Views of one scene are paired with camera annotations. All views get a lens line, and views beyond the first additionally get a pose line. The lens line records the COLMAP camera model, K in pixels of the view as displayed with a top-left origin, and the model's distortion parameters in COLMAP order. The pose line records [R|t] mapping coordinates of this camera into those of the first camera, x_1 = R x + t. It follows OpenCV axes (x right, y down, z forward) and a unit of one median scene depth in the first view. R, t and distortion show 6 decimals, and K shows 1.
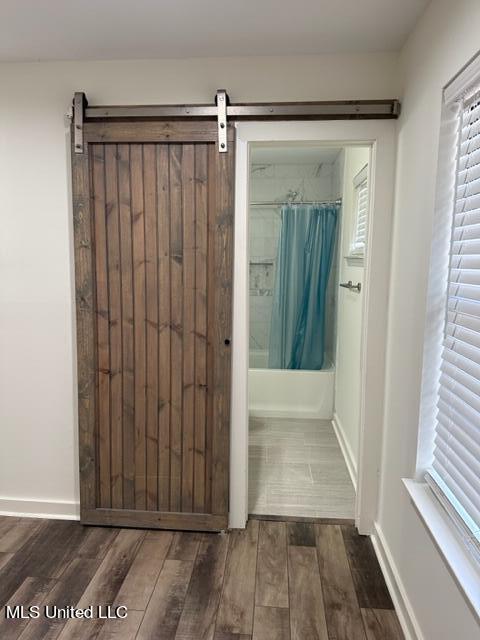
lens RADIAL K [[456.6, 0, 240.0], [0, 456.6, 320.0], [0, 0, 1]] dist [-0.039093, -0.001080]
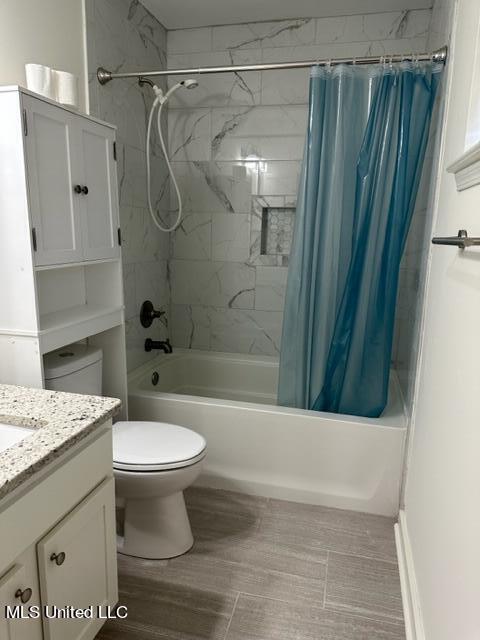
lens RADIAL K [[456.6, 0, 240.0], [0, 456.6, 320.0], [0, 0, 1]] dist [-0.039093, -0.001080]
pose [[0.984737, 0.053592, -0.165592, 0.107294], [-0.044262, 0.997245, 0.059530, -0.020795], [0.168326, -0.051292, 0.984396, 0.510889]]
